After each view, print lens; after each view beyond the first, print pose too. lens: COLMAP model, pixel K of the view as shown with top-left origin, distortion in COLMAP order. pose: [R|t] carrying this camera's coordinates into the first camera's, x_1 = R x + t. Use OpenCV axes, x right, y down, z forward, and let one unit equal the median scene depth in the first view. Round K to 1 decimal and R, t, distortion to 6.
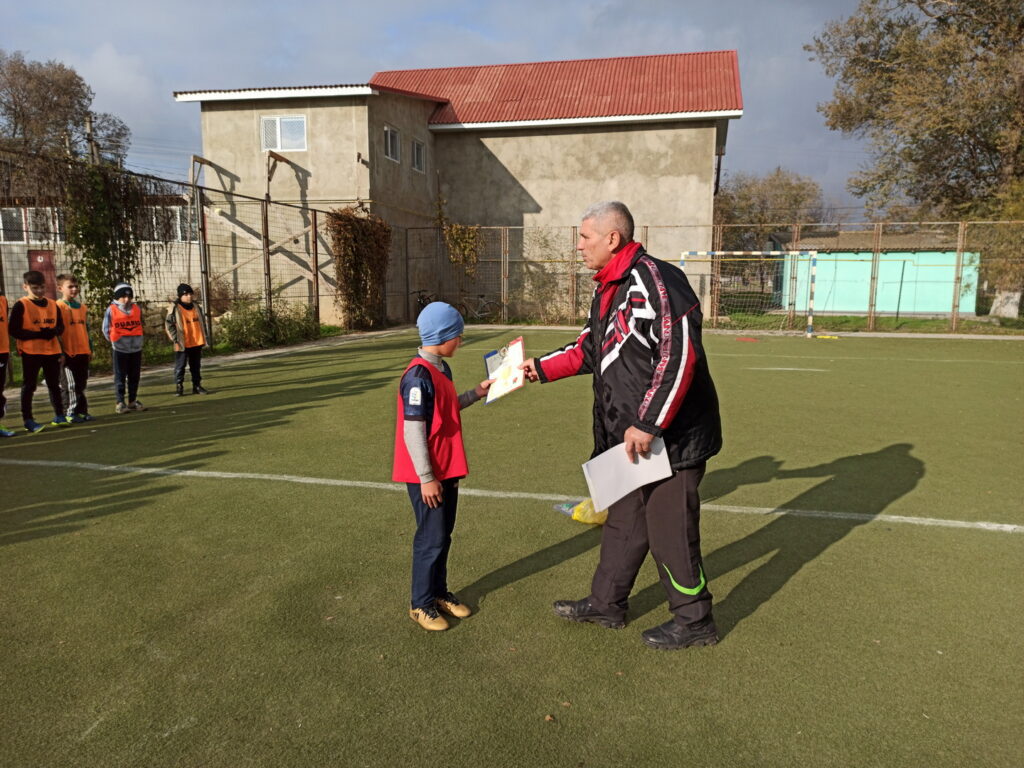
lens RADIAL K [[759.8, 0, 516.2], [0, 759.8, 382.3], [0, 0, 1]] dist [0.062713, -0.050960]
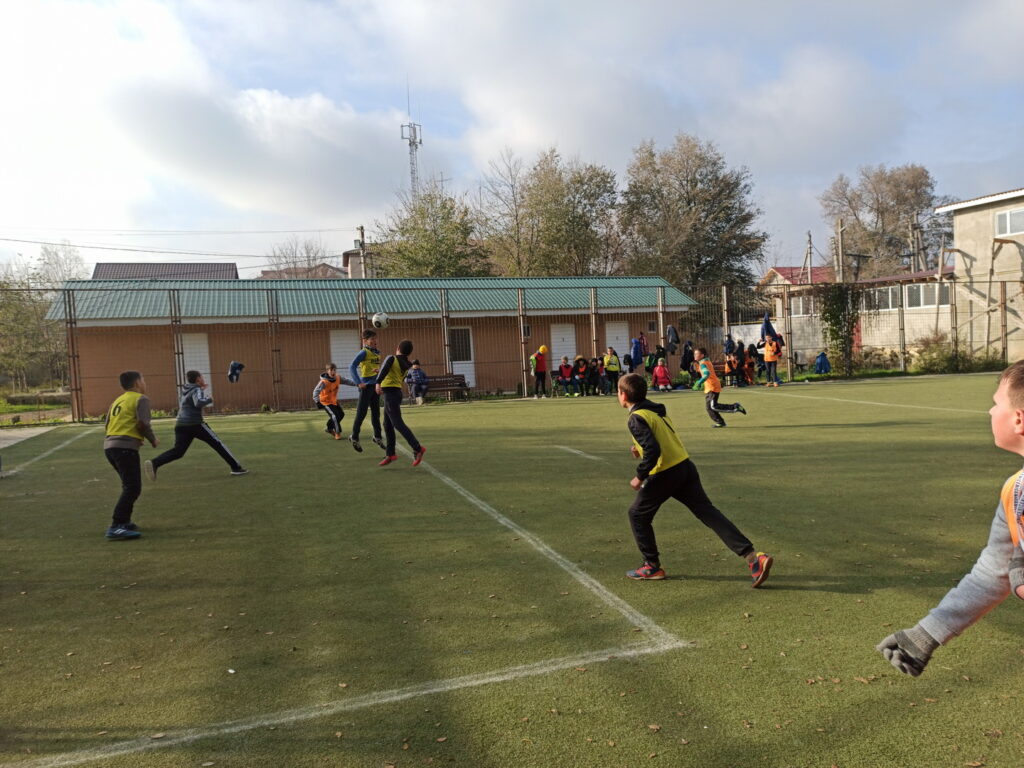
lens RADIAL K [[761.0, 0, 512.0], [0, 761.0, 361.9], [0, 0, 1]] dist [0.099689, -0.118141]
pose [[0.503570, -0.002830, -0.863950, 0.399230], [-0.076841, 0.995885, -0.048051, 0.050884], [0.860530, 0.090583, 0.501281, -0.389097]]
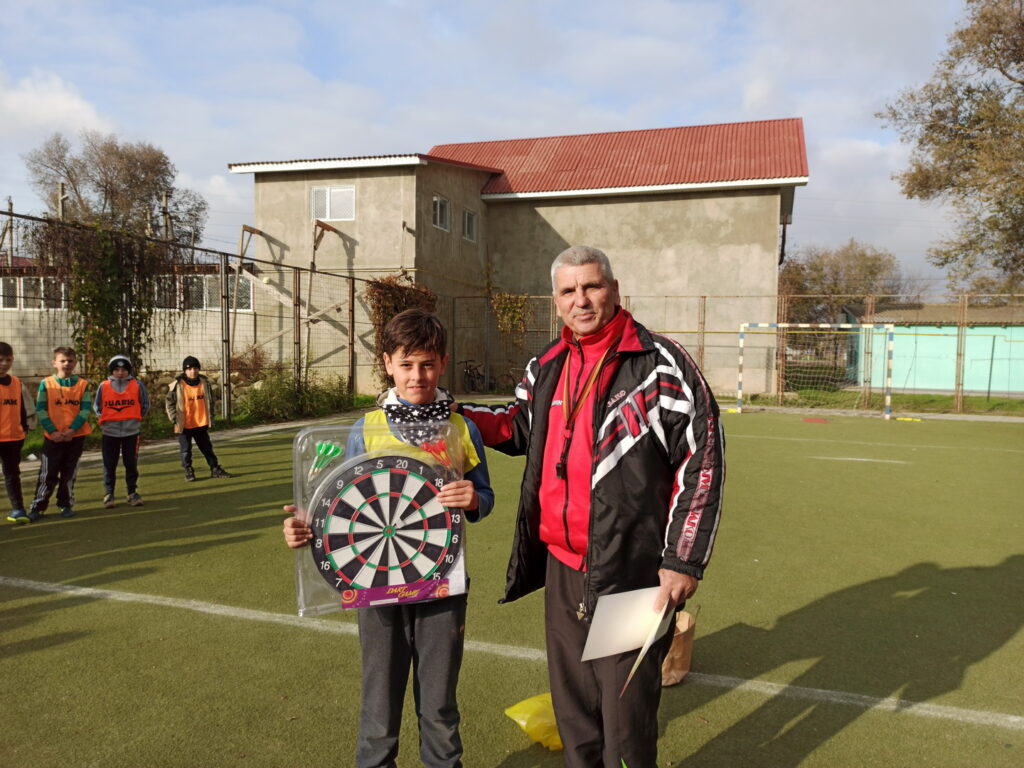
lens RADIAL K [[759.7, 0, 516.1], [0, 759.7, 379.4], [0, 0, 1]] dist [0.064917, -0.046816]
pose [[0.996019, 0.015015, -0.087863, 0.022381], [-0.023142, 0.995470, -0.092216, -0.009285], [0.086080, 0.093883, 0.991855, 0.051392]]
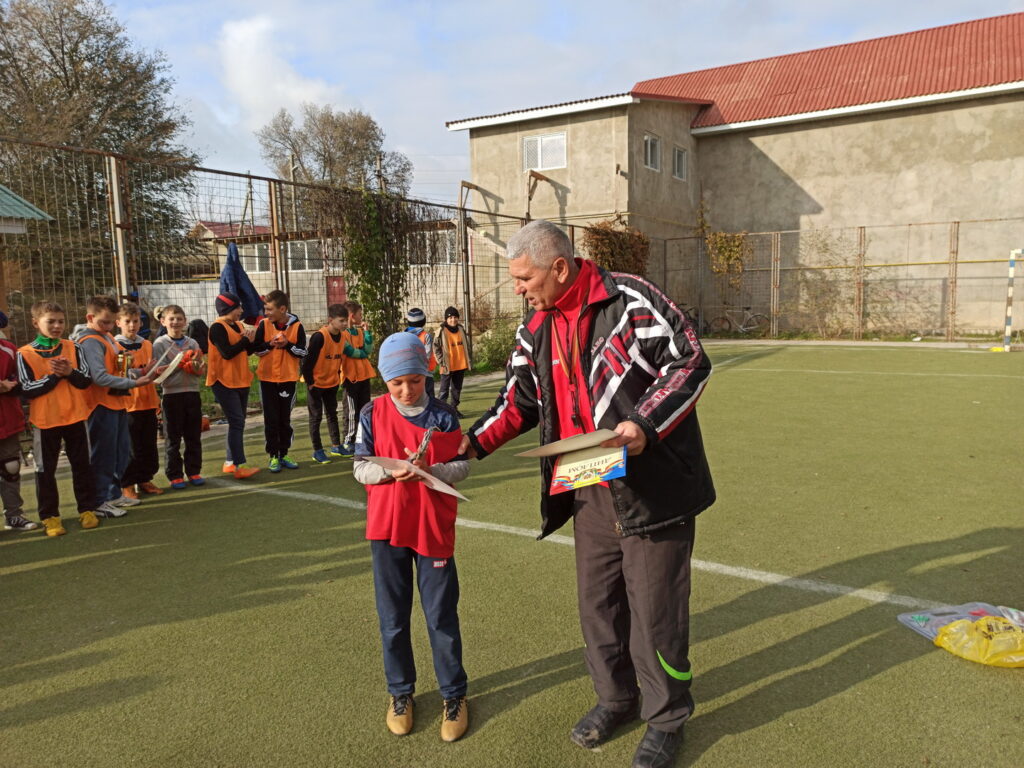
lens RADIAL K [[763.5, 0, 516.5], [0, 763.5, 370.2], [0, 0, 1]] dist [0.072038, -0.053178]
pose [[0.946715, 0.007021, -0.321995, -0.010973], [-0.017677, 0.999388, -0.030181, -0.007091], [0.321586, 0.034265, 0.946260, 0.042062]]
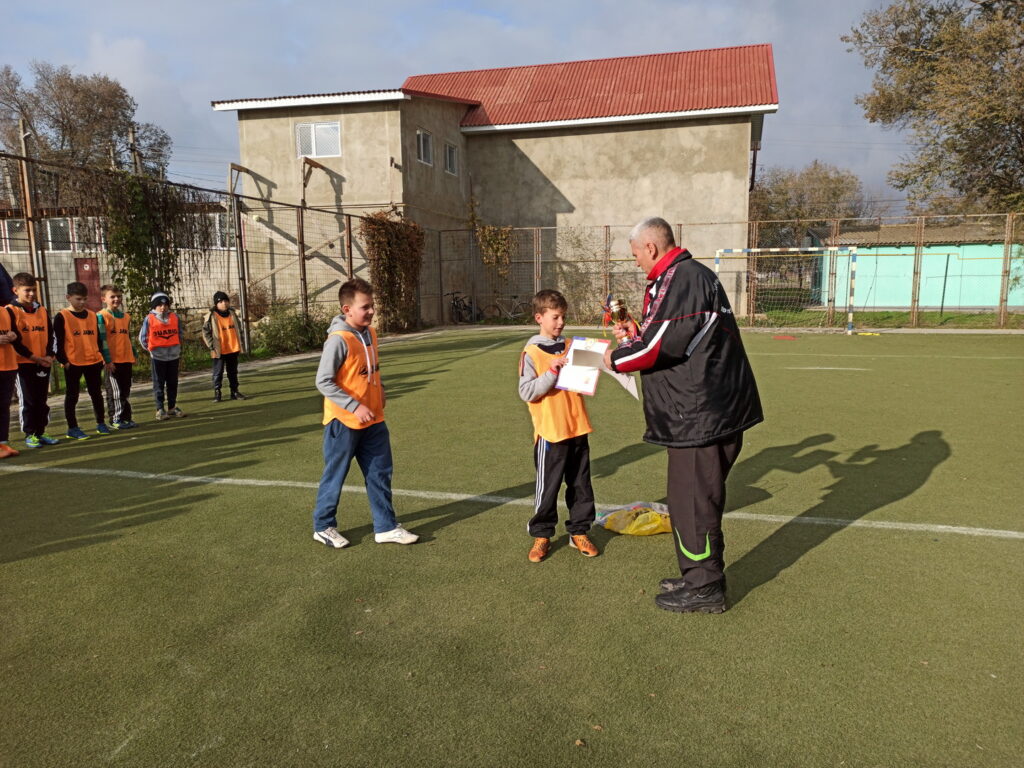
lens RADIAL K [[757.9, 0, 516.1], [0, 757.9, 380.1], [0, 0, 1]] dist [0.061728, -0.037729]
pose [[0.998900, -0.009165, -0.045979, 0.001216], [0.009093, 0.999957, -0.001772, -0.002215], [0.045993, 0.001352, 0.998941, 0.002669]]
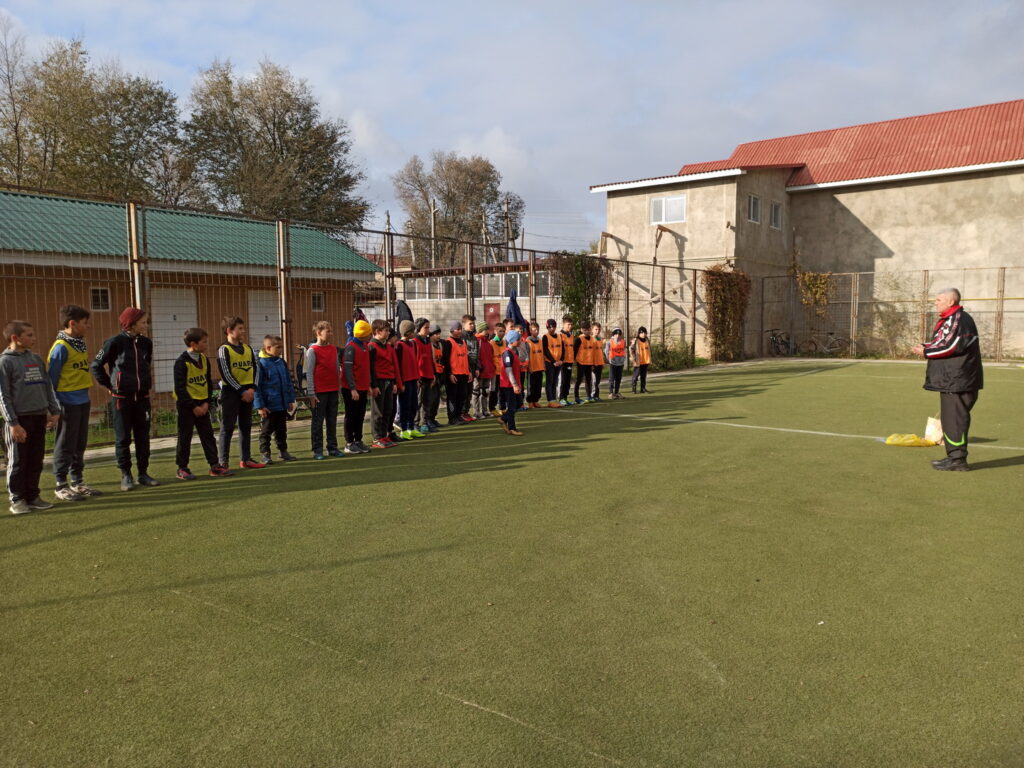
lens RADIAL K [[760.2, 0, 514.2], [0, 760.2, 380.7], [0, 0, 1]] dist [0.068810, -0.057966]
pose [[0.908074, 0.022734, -0.418192, 0.006353], [-0.045113, 0.998025, -0.043705, 0.028446], [0.416373, 0.058553, 0.907307, -0.235714]]
